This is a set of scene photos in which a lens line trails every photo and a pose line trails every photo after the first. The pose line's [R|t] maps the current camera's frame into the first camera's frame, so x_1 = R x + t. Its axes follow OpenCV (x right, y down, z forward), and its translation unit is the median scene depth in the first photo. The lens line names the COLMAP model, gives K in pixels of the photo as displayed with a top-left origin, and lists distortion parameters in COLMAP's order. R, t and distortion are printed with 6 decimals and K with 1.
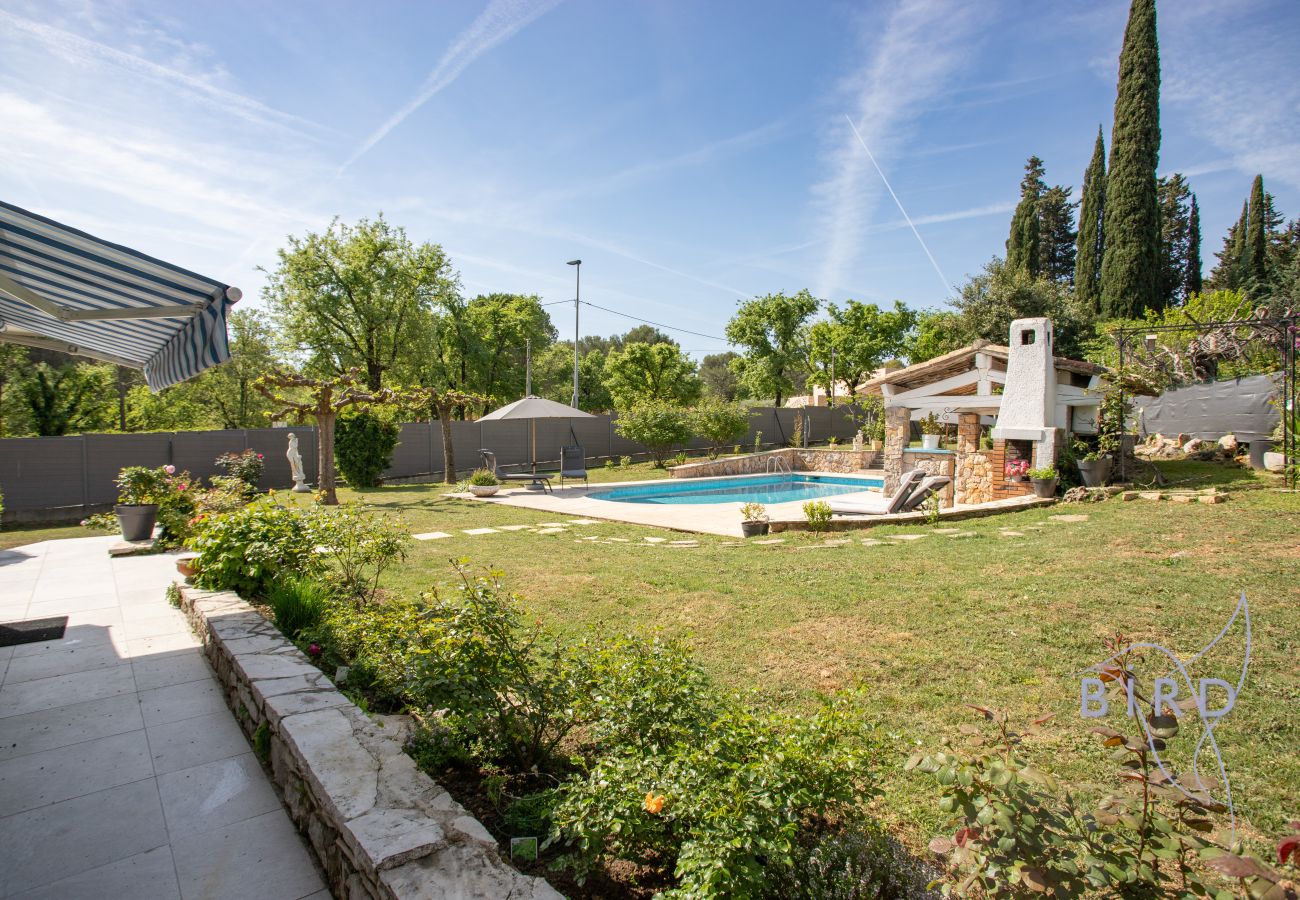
lens RADIAL K [[657.2, 0, 646.6], [0, 657.2, 452.6], [0, 0, 1]] dist [-0.076686, 0.037220]
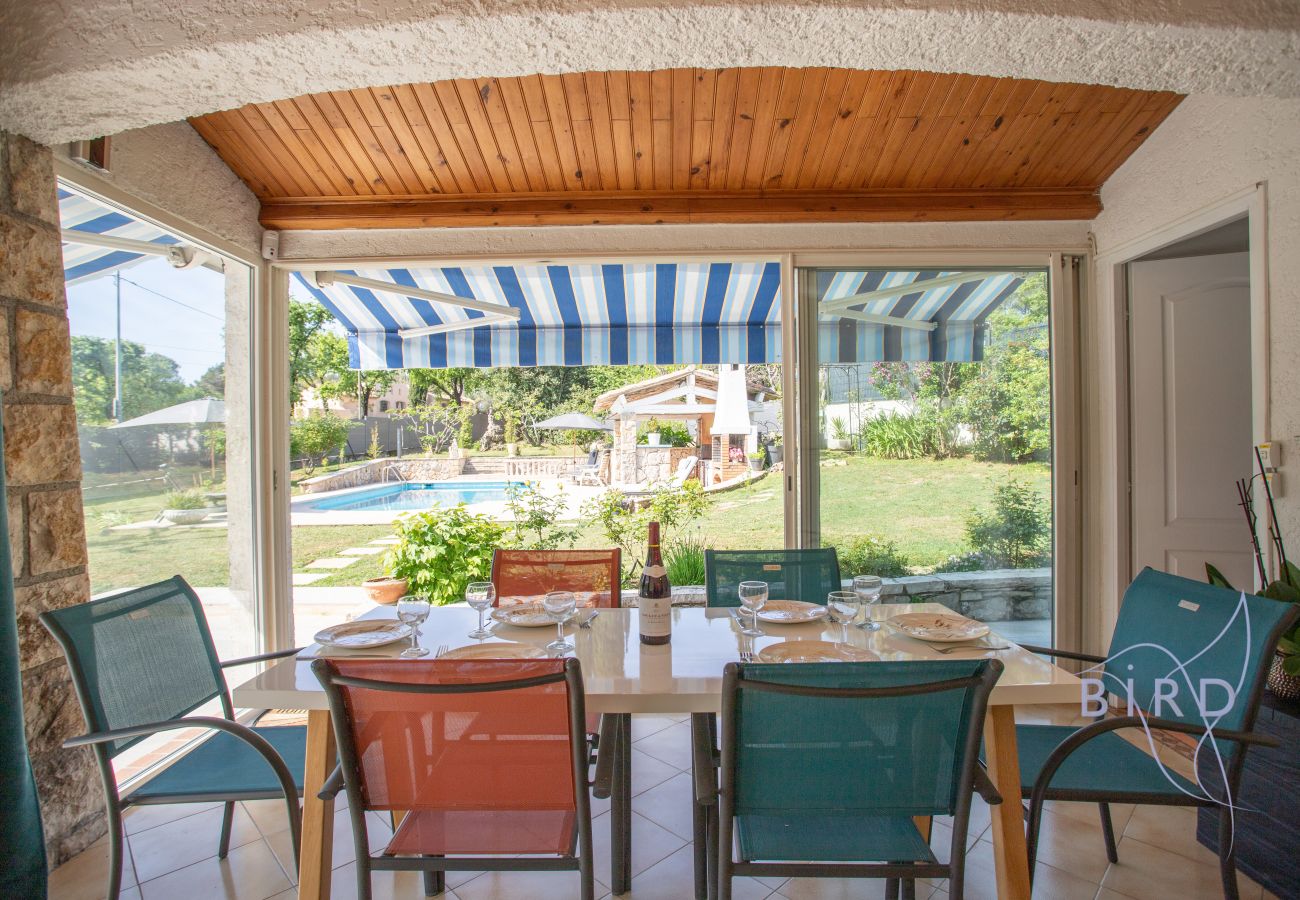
lens RADIAL K [[657.2, 0, 646.6], [0, 657.2, 452.6], [0, 0, 1]] dist [-0.076686, 0.037220]
pose [[0.674173, -0.030229, 0.737955, -0.157462], [0.047586, 0.998864, -0.002557, 0.003788], [-0.737039, 0.036840, 0.674846, 0.029473]]
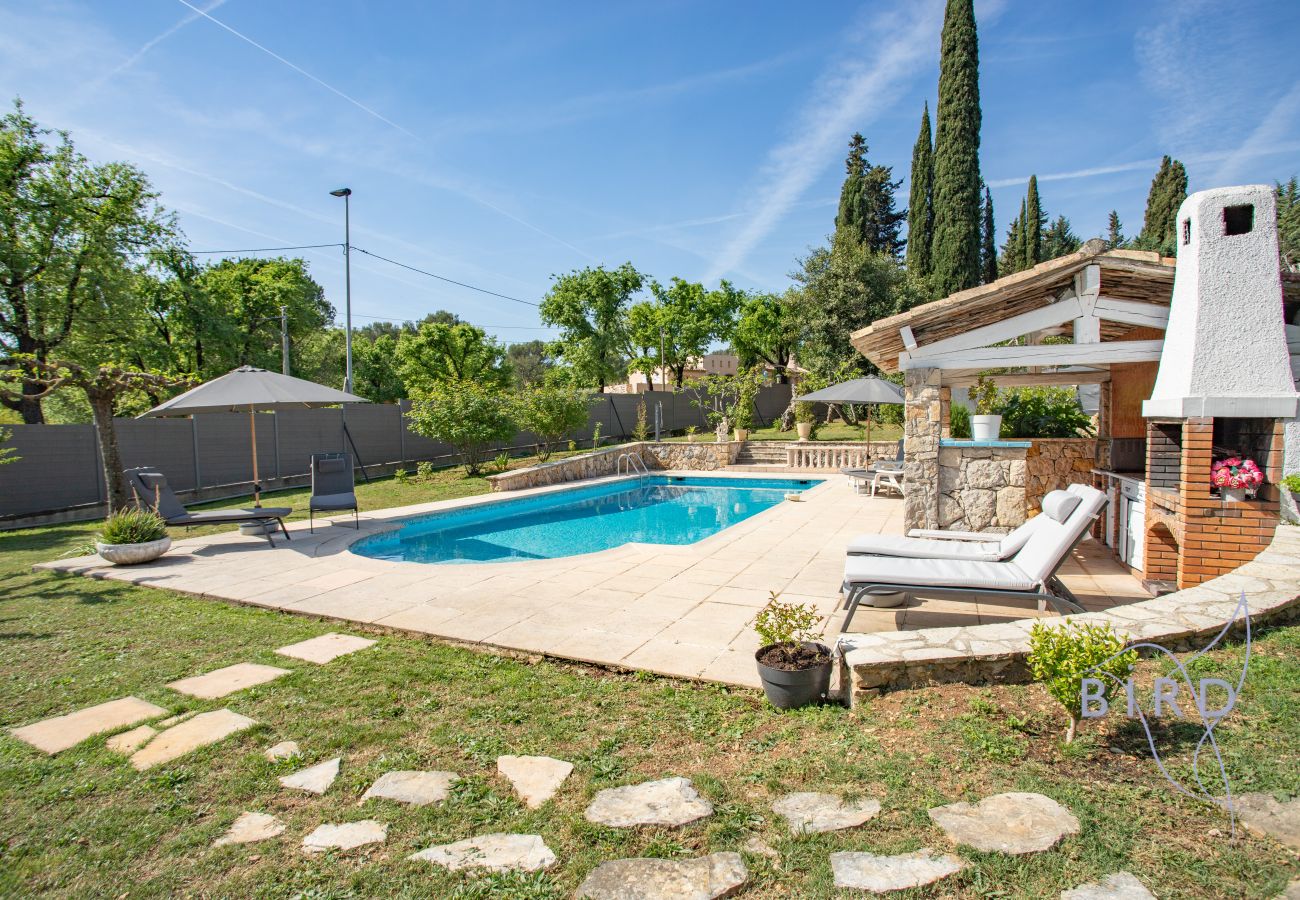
lens RADIAL K [[657.2, 0, 646.6], [0, 657.2, 452.6], [0, 0, 1]] dist [-0.076686, 0.037220]
pose [[0.956040, -0.038924, 0.290640, -0.004172], [0.035822, 0.999230, 0.015988, -0.004155], [-0.291038, -0.004874, 0.956699, 0.151316]]
